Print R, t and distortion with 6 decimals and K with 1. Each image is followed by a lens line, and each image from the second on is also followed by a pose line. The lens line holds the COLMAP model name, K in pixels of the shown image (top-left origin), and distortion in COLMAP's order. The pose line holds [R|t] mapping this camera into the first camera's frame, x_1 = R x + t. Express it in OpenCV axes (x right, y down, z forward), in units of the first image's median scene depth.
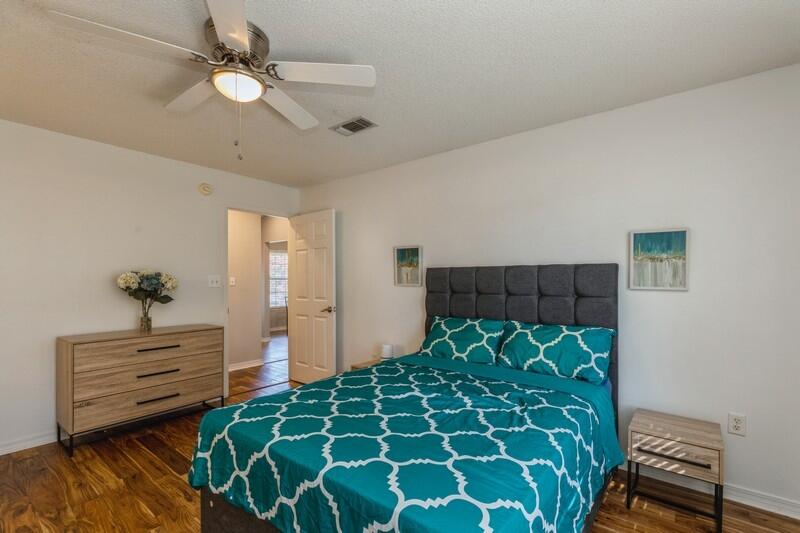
lens RADIAL K [[356.0, 0, 402.7], [0, 356.0, 271.6], [0, 0, 1]] dist [0.001053, -0.000014]
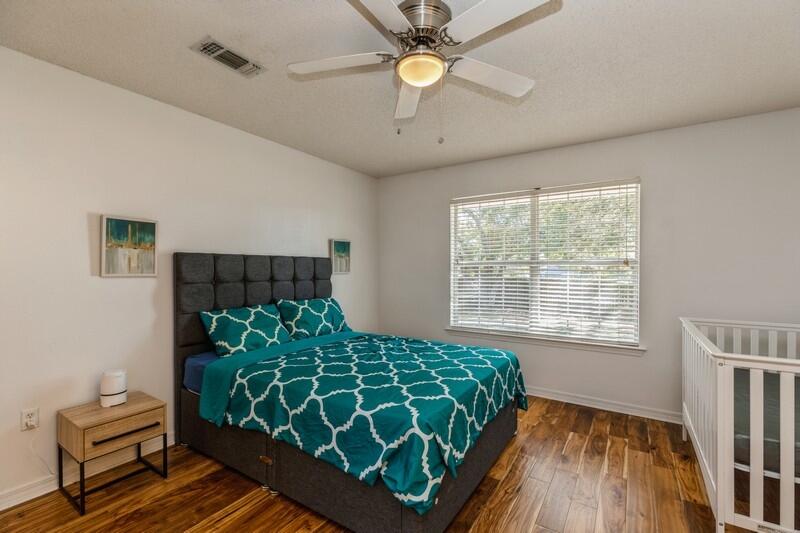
lens RADIAL K [[356.0, 0, 402.7], [0, 356.0, 271.6], [0, 0, 1]] dist [0.001053, -0.000014]
pose [[-0.068533, -0.011722, 0.997580, -0.806680], [-0.027013, 0.999586, 0.009890, 0.011524], [-0.997283, -0.026270, -0.068821, 0.629922]]
